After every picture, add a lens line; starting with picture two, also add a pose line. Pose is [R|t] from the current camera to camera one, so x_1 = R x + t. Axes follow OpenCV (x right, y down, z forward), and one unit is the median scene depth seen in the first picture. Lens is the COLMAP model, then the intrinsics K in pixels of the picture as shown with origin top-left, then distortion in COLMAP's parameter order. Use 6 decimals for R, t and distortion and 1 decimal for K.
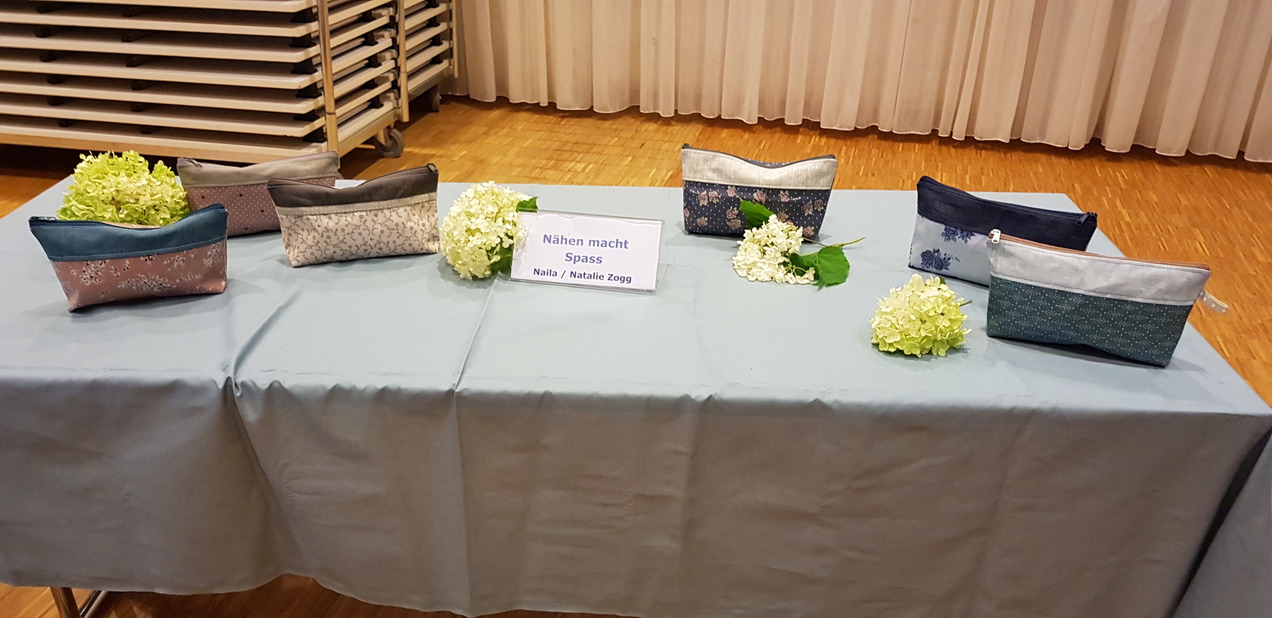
lens RADIAL K [[990.2, 0, 616.1], [0, 990.2, 322.2], [0, 0, 1]] dist [0.086933, -0.158288]
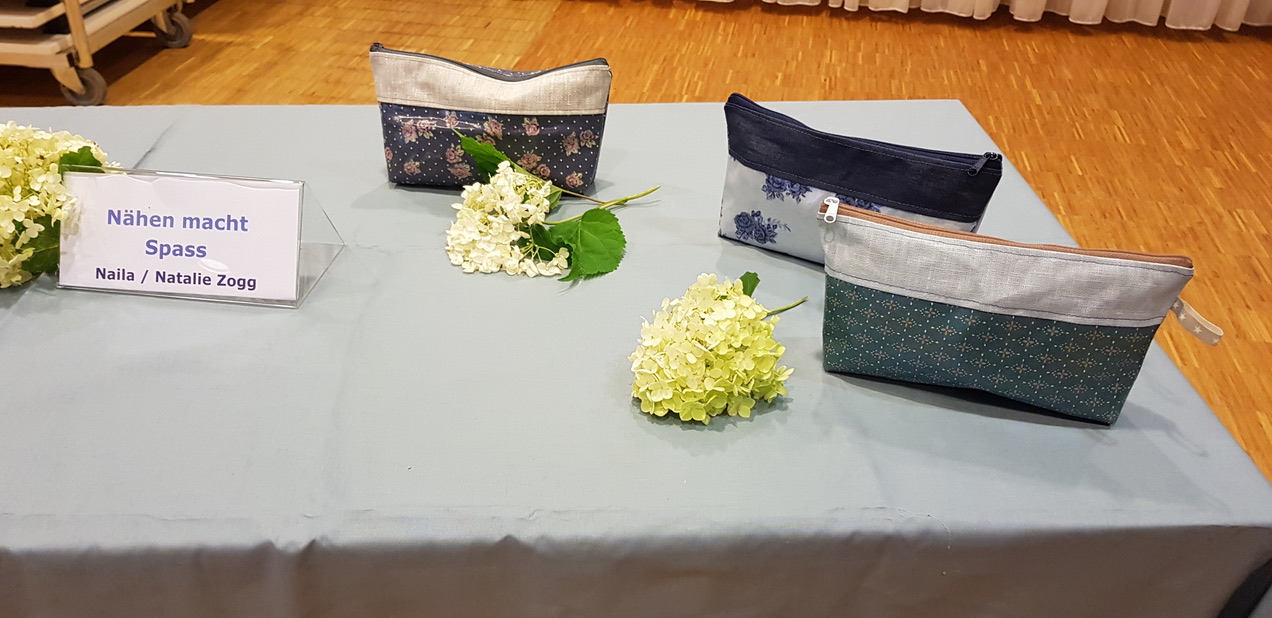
lens RADIAL K [[990.2, 0, 616.1], [0, 990.2, 322.2], [0, 0, 1]] dist [0.086933, -0.158288]
pose [[0.995983, -0.047110, 0.076152, 0.179631], [0.037569, 0.991795, 0.122196, -0.083043], [-0.081284, -0.118844, 0.989580, 0.372487]]
